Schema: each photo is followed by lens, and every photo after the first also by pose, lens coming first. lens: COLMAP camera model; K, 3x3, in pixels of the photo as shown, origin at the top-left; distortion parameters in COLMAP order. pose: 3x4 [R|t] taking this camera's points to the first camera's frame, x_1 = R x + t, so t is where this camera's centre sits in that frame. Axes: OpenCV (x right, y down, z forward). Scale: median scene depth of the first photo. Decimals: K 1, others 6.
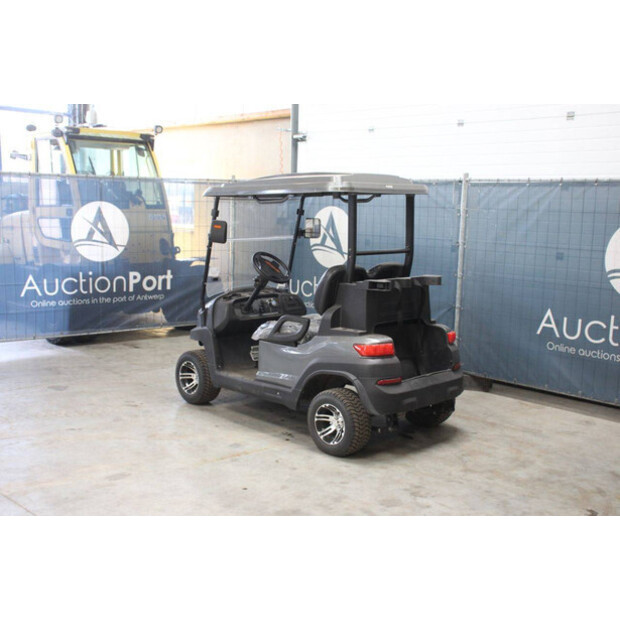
lens RADIAL K [[770.9, 0, 306.9], [0, 770.9, 309.8], [0, 0, 1]] dist [0.006230, 0.000000]
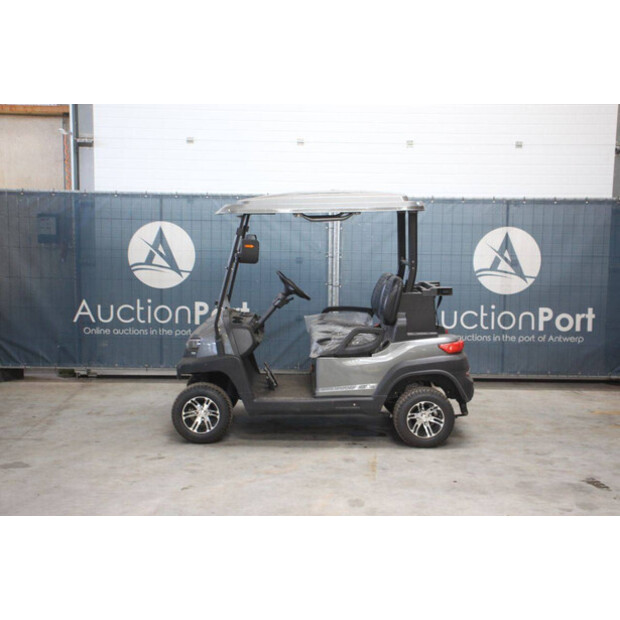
lens RADIAL K [[879.1, 0, 312.0], [0, 879.1, 311.1], [0, 0, 1]] dist [0.084073, 0.000000]
pose [[0.683668, -0.085986, 0.724710, -0.862274], [0.103473, 0.994424, 0.020374, -0.042509], [-0.722421, 0.061058, 0.688752, 0.210216]]
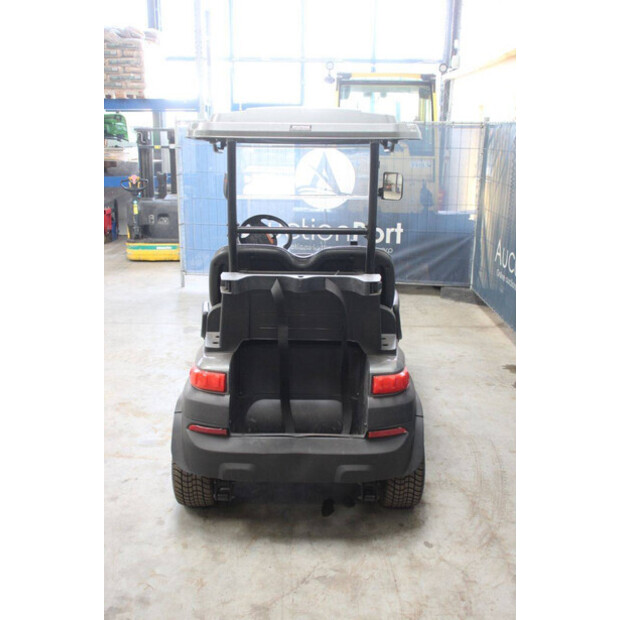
lens RADIAL K [[637.2, 0, 313.9], [0, 637.2, 310.2], [0, 0, 1]] dist [-0.035345, 0.000000]
pose [[0.709152, 0.179027, -0.681947, 0.448944], [-0.100002, 0.982987, 0.154065, -0.086430], [0.697927, -0.041059, 0.714991, 0.576874]]
